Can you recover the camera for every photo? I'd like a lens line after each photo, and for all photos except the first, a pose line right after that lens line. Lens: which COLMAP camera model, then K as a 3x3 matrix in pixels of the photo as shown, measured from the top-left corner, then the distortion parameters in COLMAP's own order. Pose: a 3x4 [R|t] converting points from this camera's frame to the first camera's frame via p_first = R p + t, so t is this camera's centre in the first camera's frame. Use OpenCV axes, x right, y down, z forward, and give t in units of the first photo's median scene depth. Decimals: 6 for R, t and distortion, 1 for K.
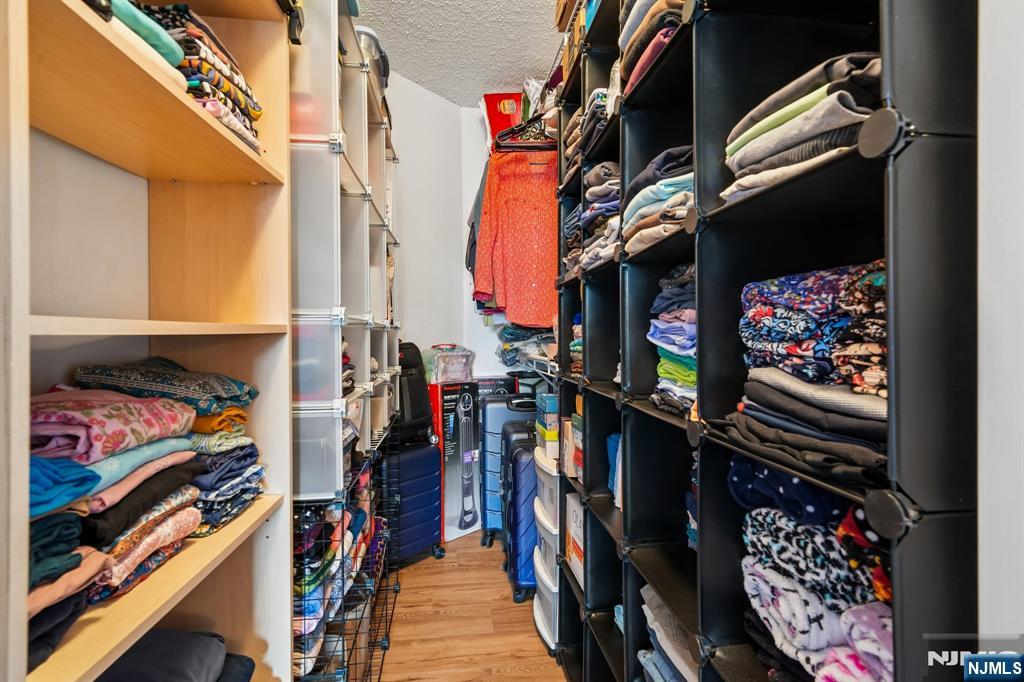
lens RADIAL K [[483.0, 0, 512.2], [0, 483.0, 336.0], [0, 0, 1]] dist [0.012858, -0.004017]
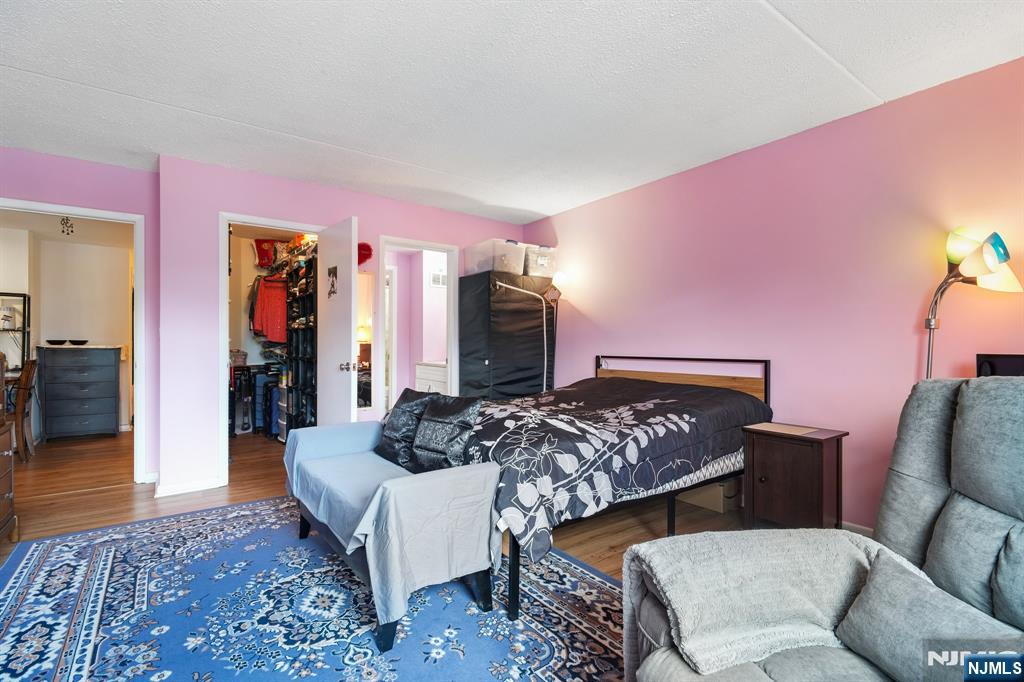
lens RADIAL K [[483.0, 0, 514.0], [0, 483.0, 344.1], [0, 0, 1]] dist [0.012858, -0.004017]
pose [[0.880250, 0.004844, 0.474486, -0.068437], [-0.000285, 0.999953, -0.009680, 0.013400], [-0.474511, 0.008386, 0.880210, -1.692164]]
